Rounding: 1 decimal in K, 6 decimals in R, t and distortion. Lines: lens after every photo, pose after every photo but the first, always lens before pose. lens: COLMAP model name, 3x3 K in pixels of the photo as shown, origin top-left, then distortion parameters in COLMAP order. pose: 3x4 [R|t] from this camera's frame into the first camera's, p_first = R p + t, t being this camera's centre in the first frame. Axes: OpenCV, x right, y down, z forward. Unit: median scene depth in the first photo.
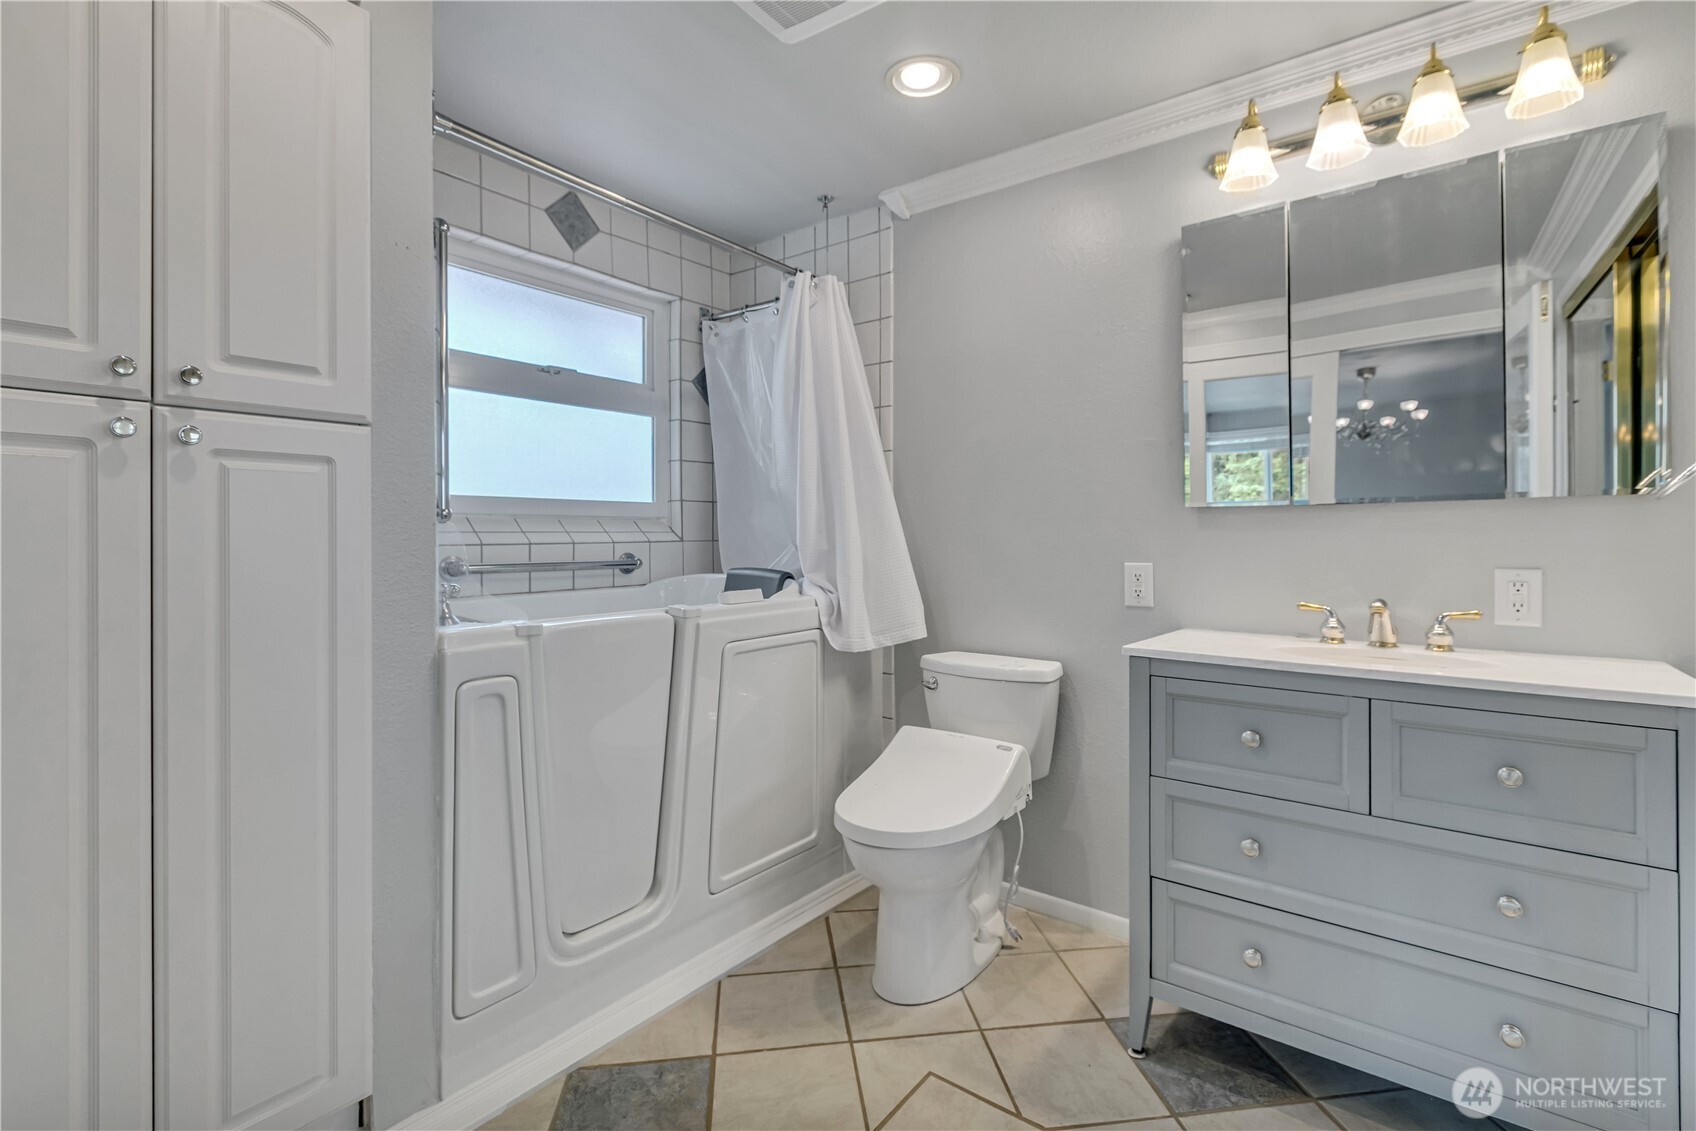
lens RADIAL K [[776.4, 0, 857.3], [0, 776.4, 530.2], [0, 0, 1]] dist [-0.002698, -0.000186]
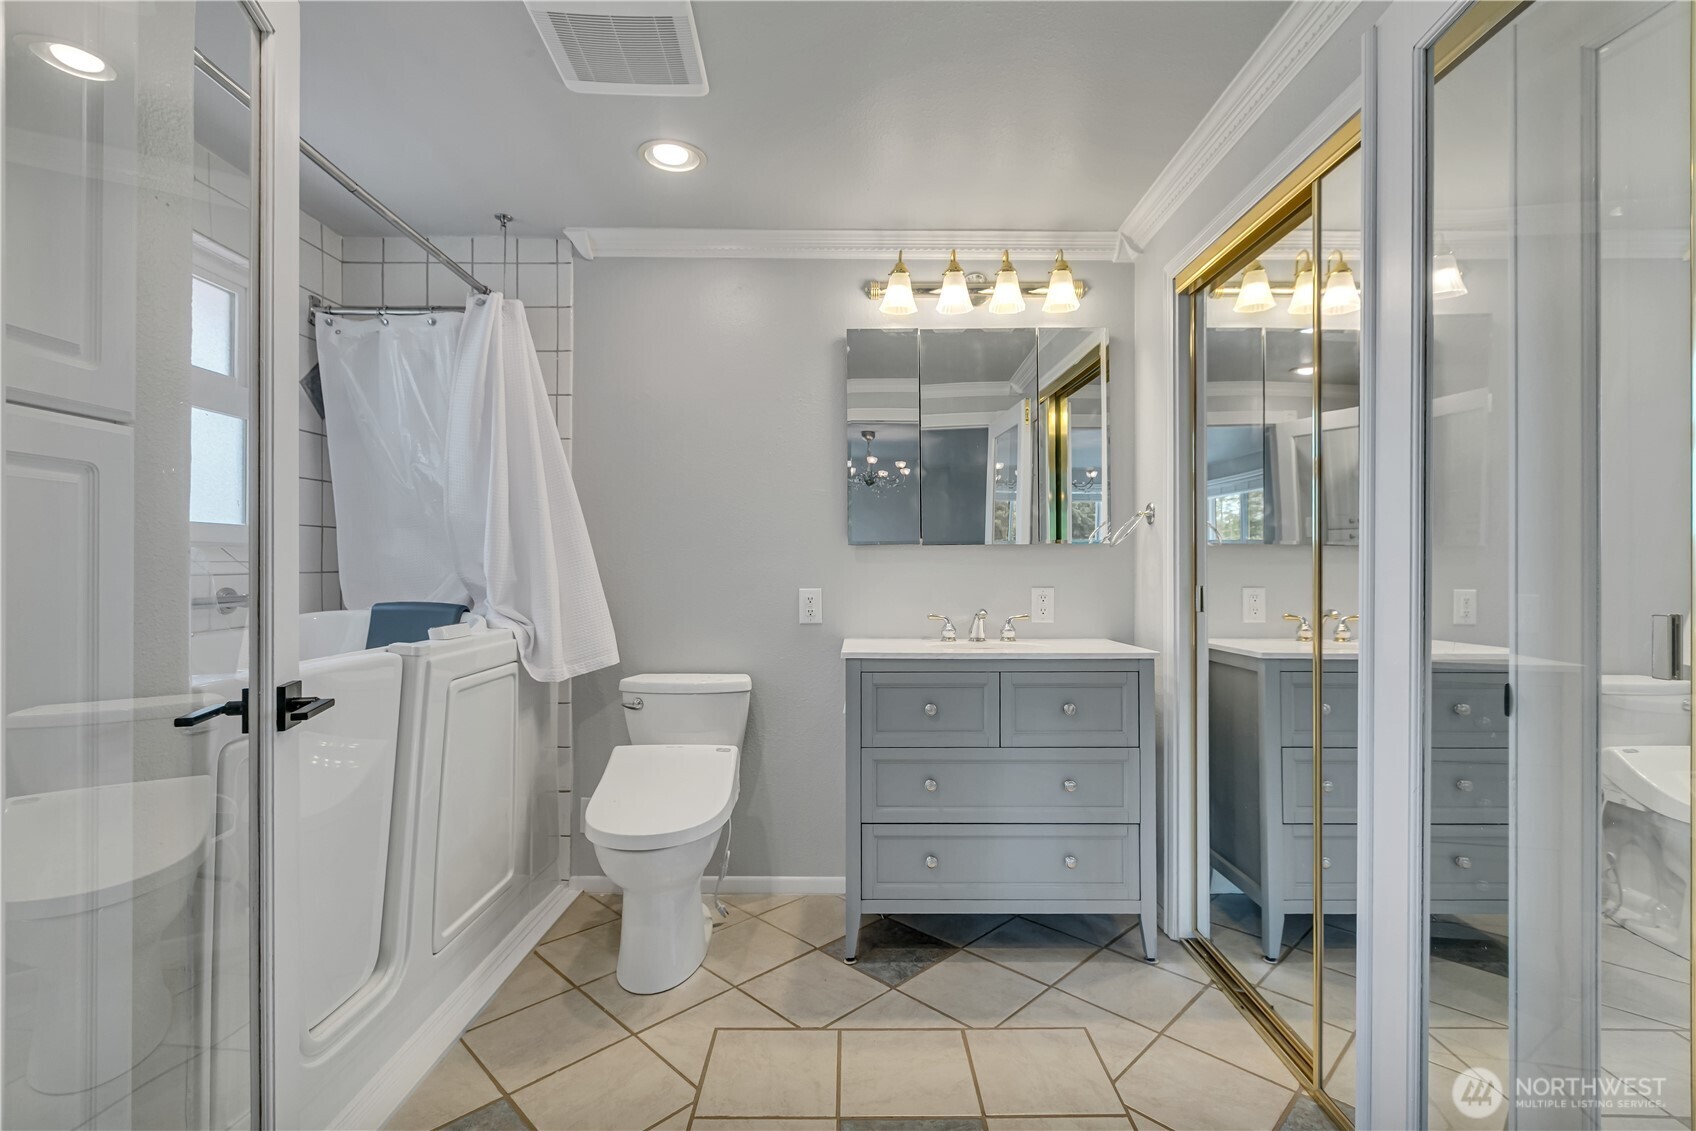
lens RADIAL K [[784.0, 0, 853.0], [0, 784.0, 555.2], [0, 0, 1]] dist [-0.002635, 0.000031]
pose [[0.792953, 0.009867, 0.609202, -0.372055], [-0.005208, 0.999942, -0.009417, -0.000046], [-0.609260, 0.004294, 0.792959, -0.047246]]
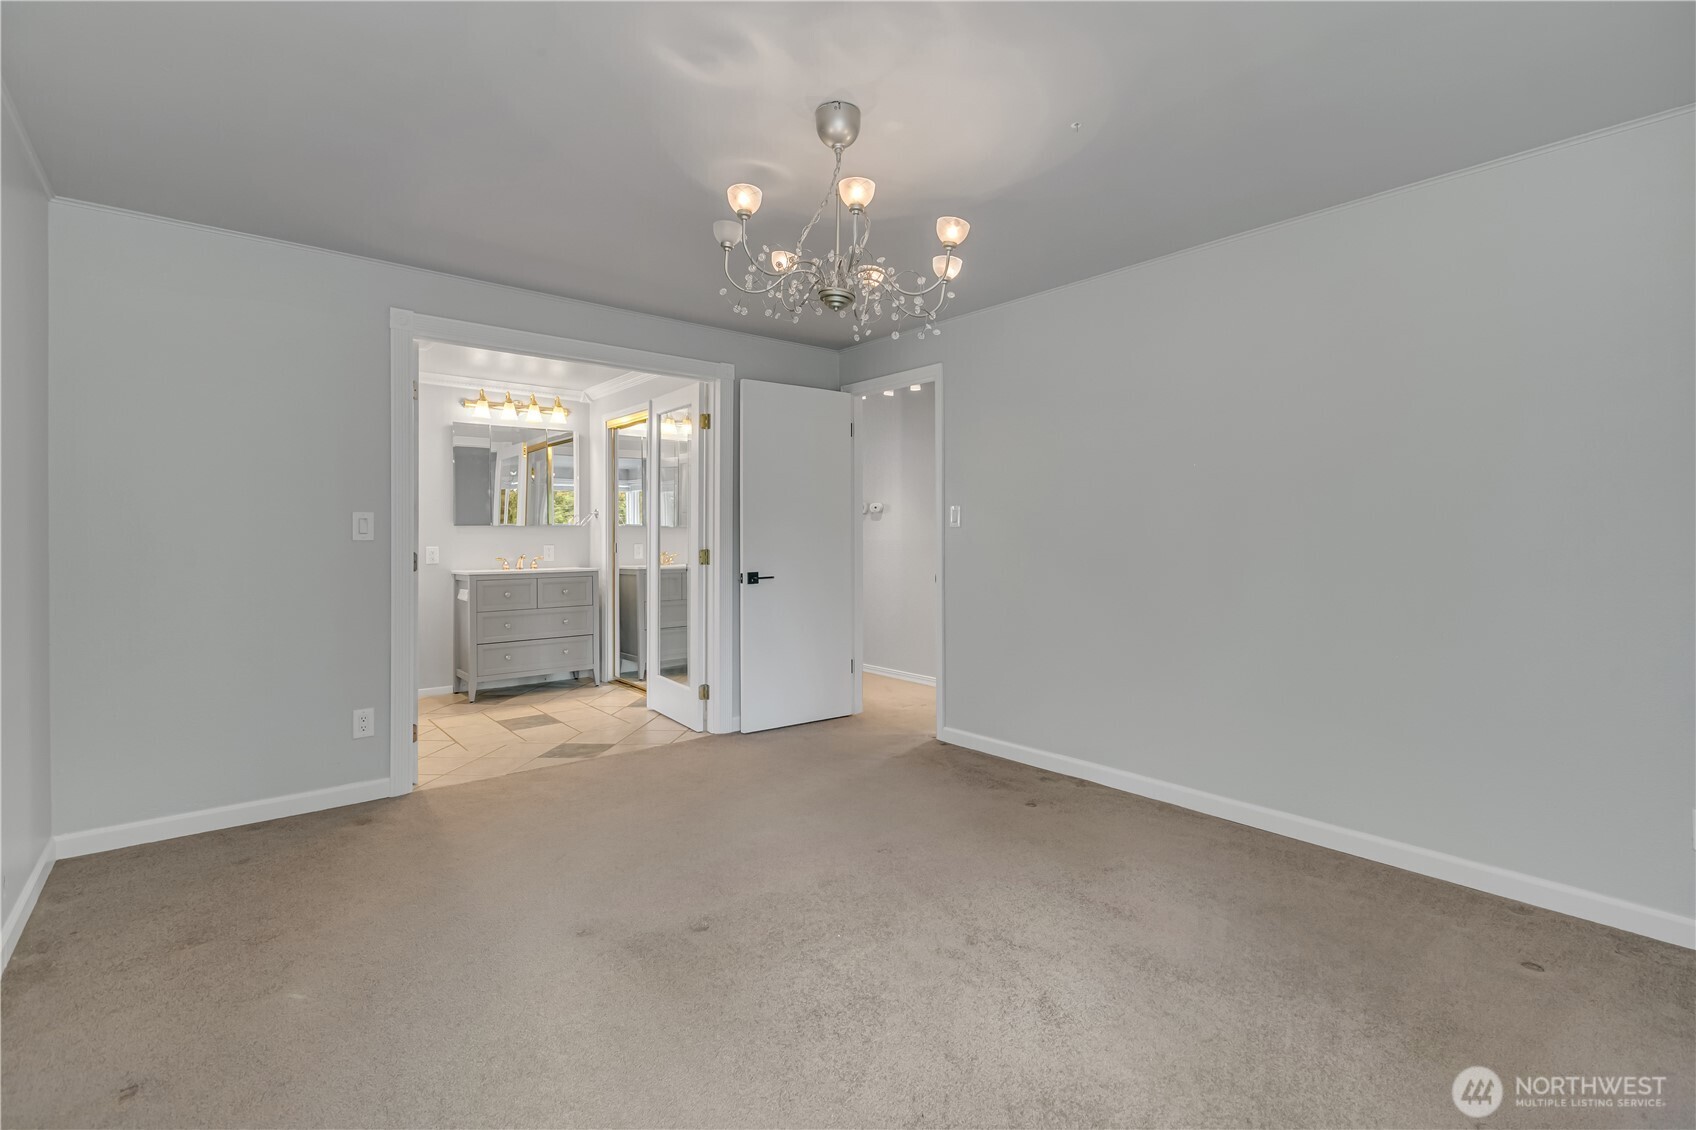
lens RADIAL K [[776.4, 0, 857.3], [0, 776.4, 529.7], [0, 0, 1]] dist [-0.002698, -0.000186]
pose [[0.208013, 0.015072, 0.978010, -1.932128], [-0.000082, 0.999882, -0.015392, 0.026122], [-0.978126, 0.003121, 0.207990, -0.938726]]
